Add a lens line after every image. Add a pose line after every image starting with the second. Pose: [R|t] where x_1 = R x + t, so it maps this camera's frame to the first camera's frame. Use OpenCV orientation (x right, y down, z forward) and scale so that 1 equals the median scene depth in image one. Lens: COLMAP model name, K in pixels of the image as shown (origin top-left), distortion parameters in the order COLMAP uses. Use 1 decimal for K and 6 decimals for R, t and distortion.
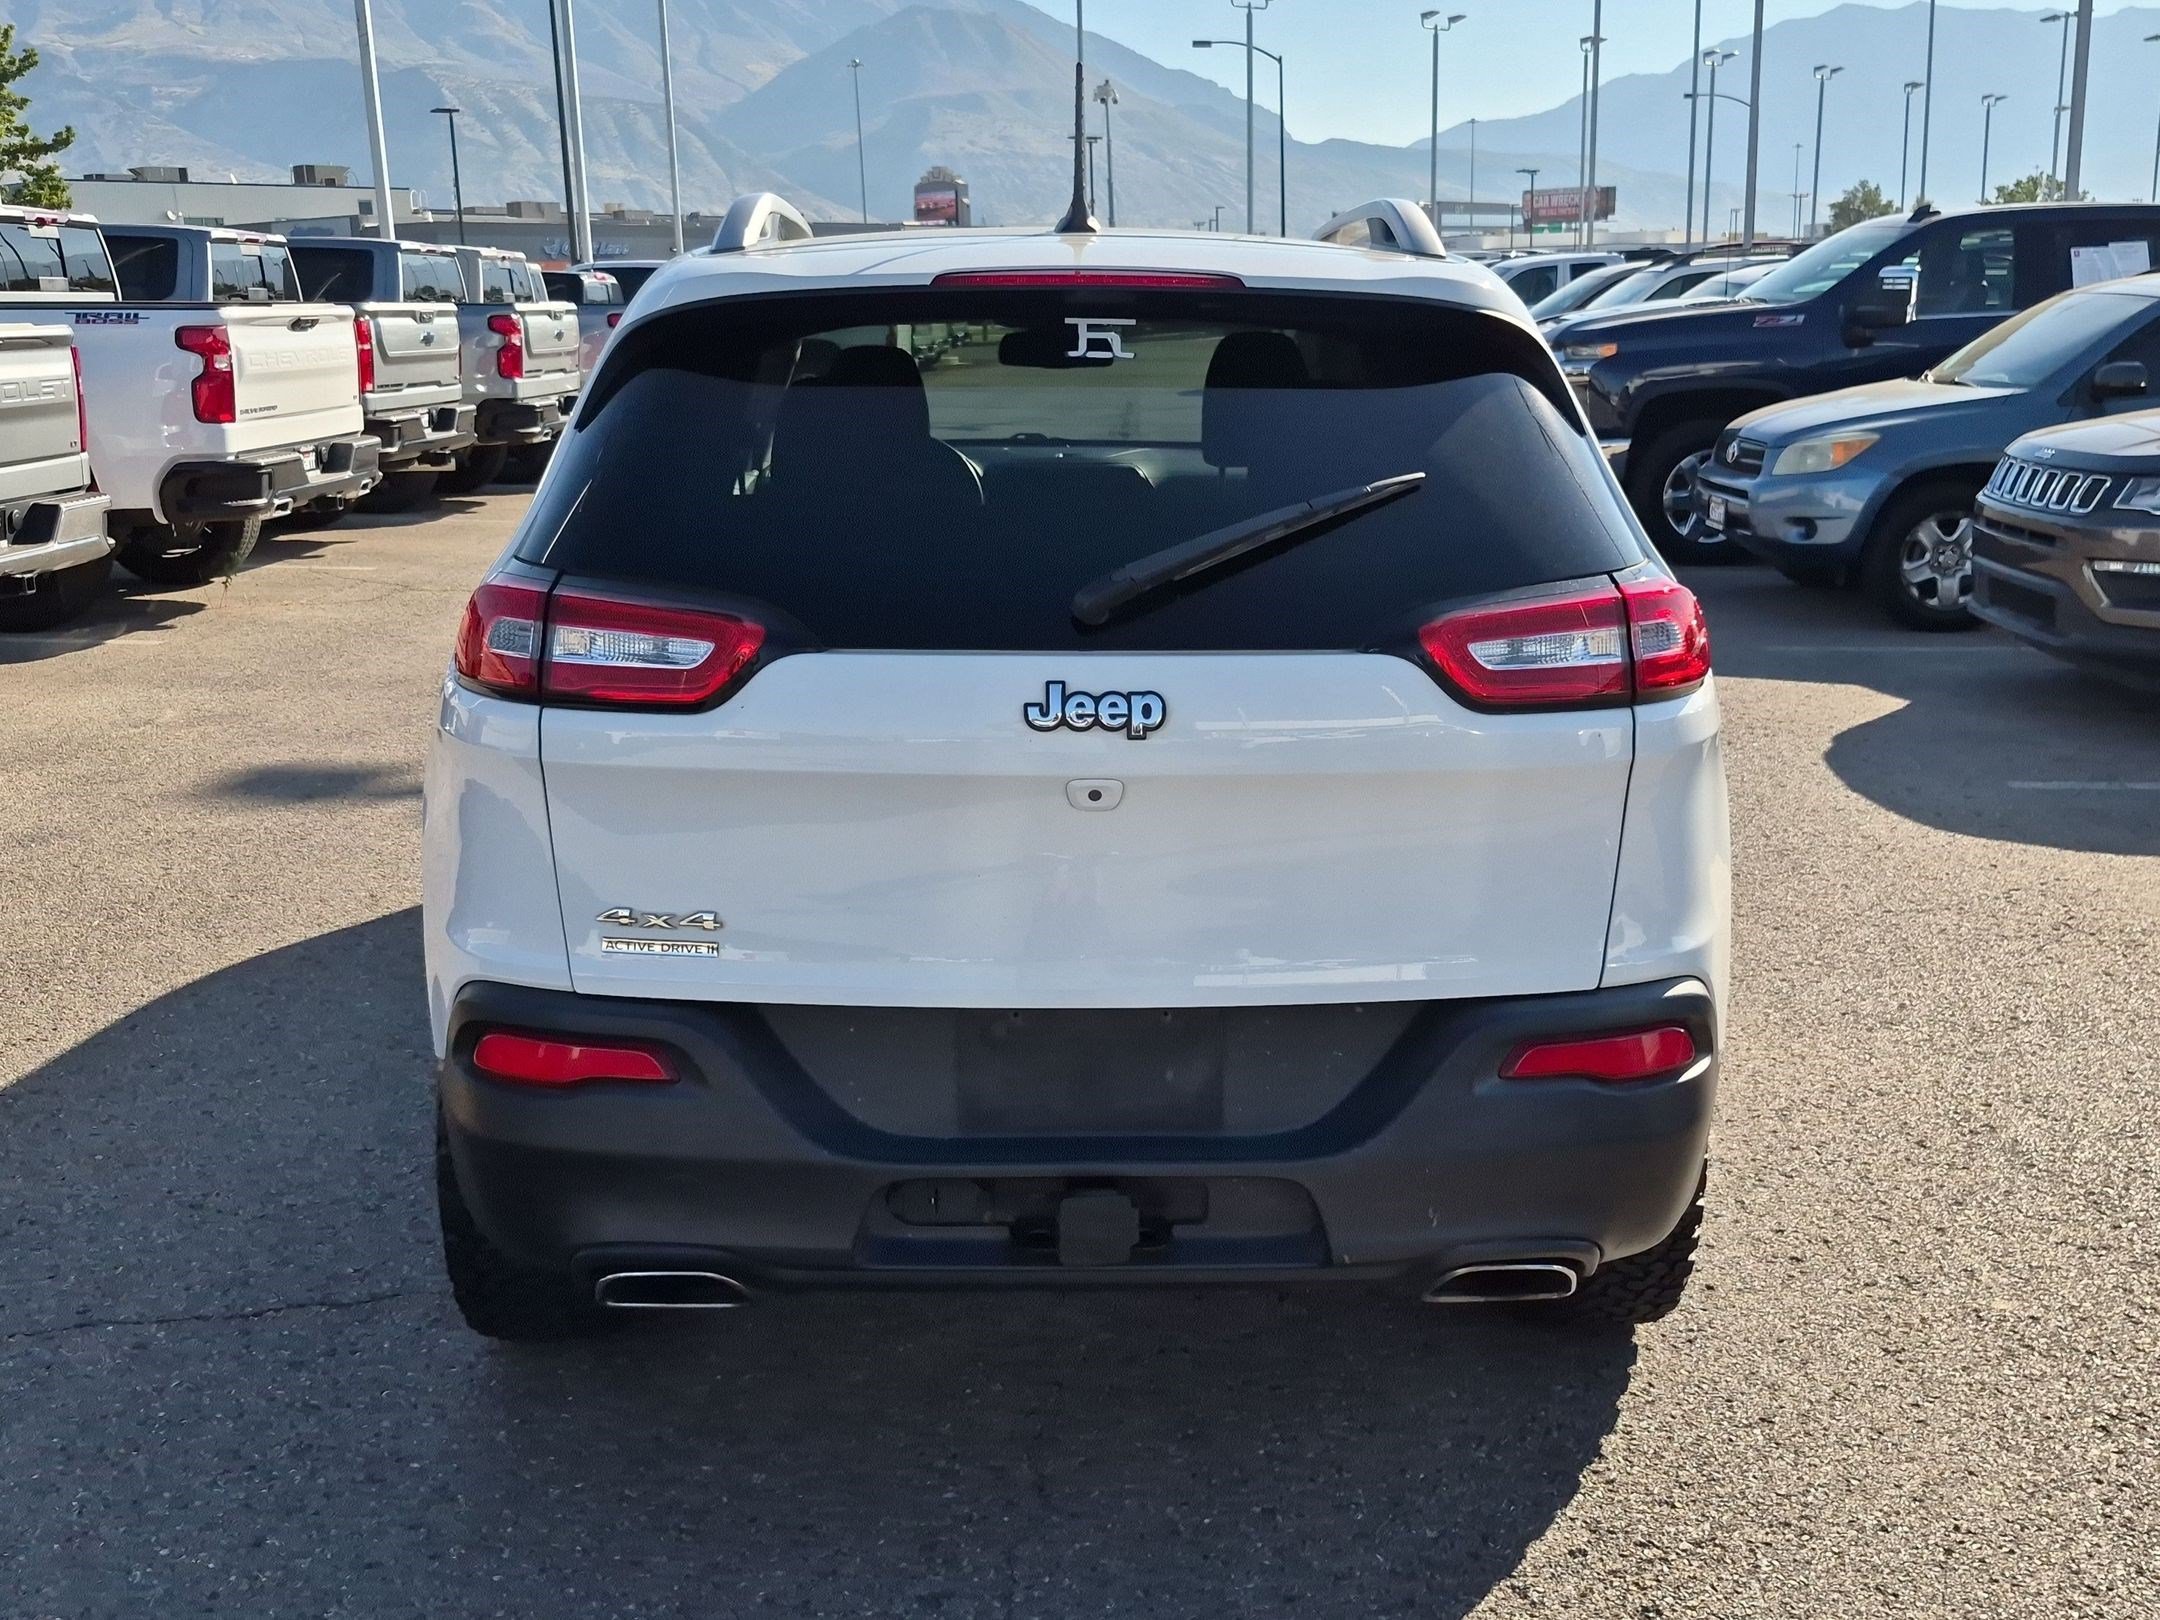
lens RADIAL K [[2298.6, 0, 1080.0], [0, 2298.6, 810.0], [0, 0, 1]] dist [0.157620, -0.184760]
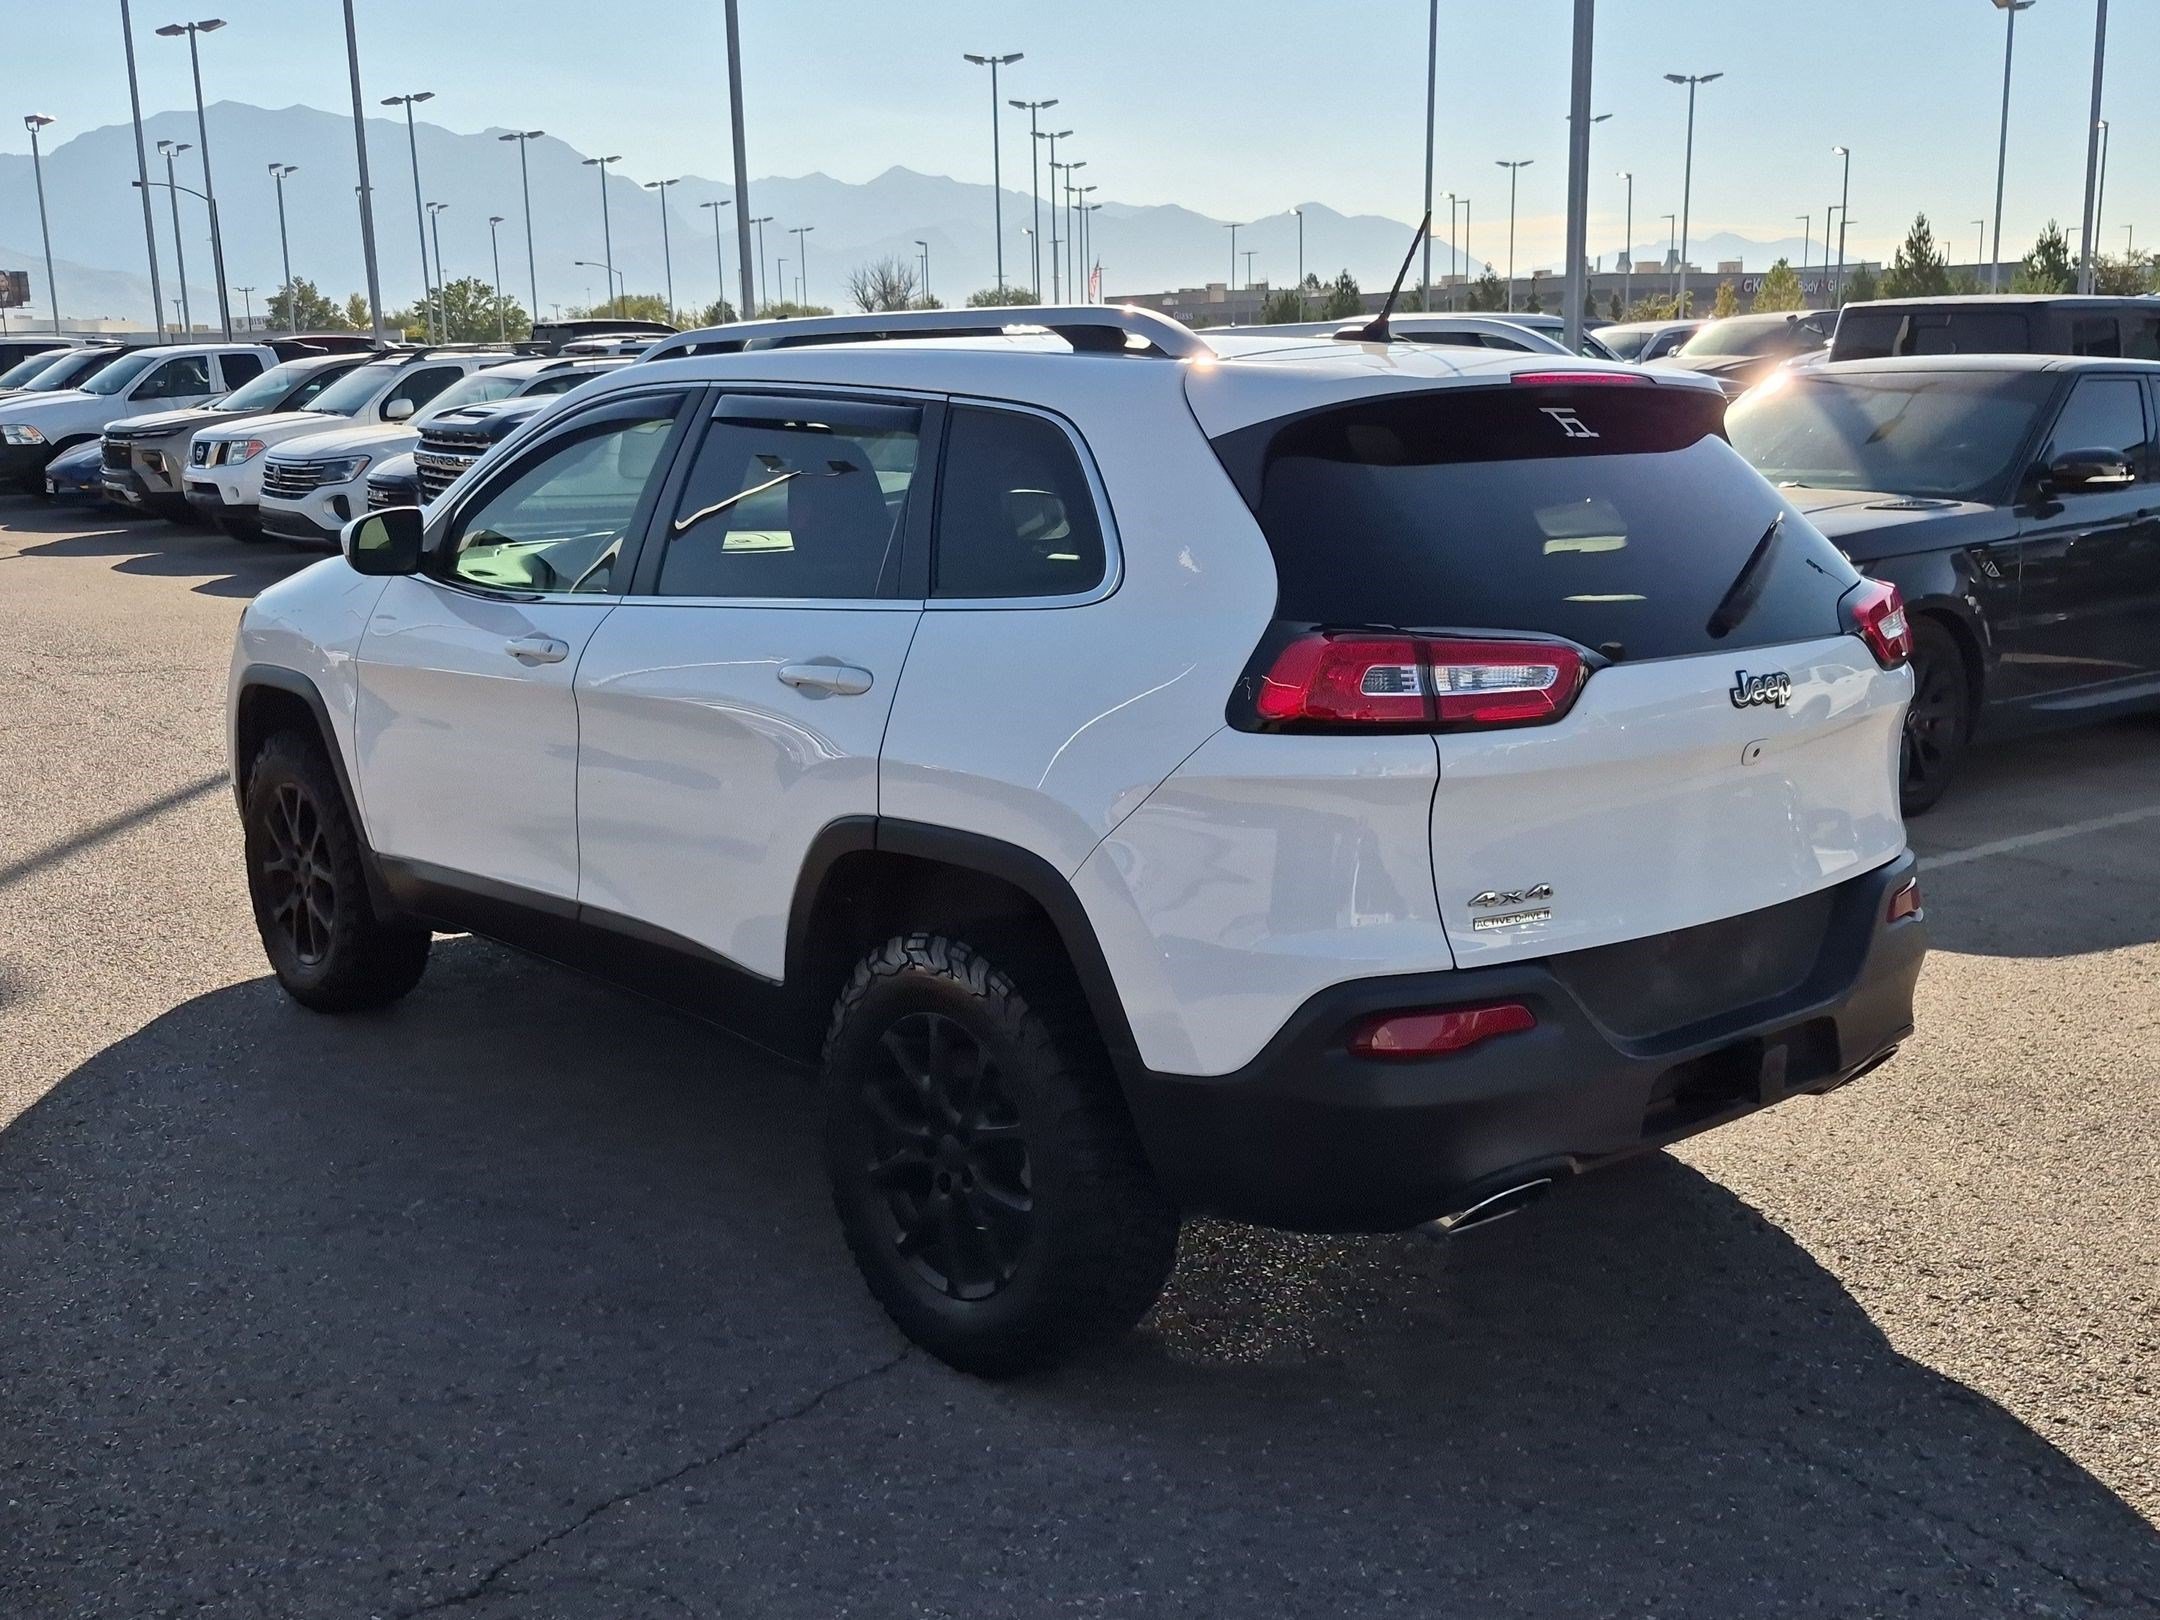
lens RADIAL K [[2423.0, 0, 1080.0], [0, 2423.0, 810.0], [0, 0, 1]] dist [0.014453, -0.000540]
pose [[0.739486, -0.121212, 0.662170, -0.133168], [0.149898, 0.988608, 0.013566, -0.005523], [-0.656271, 0.089226, 0.749231, 0.019996]]
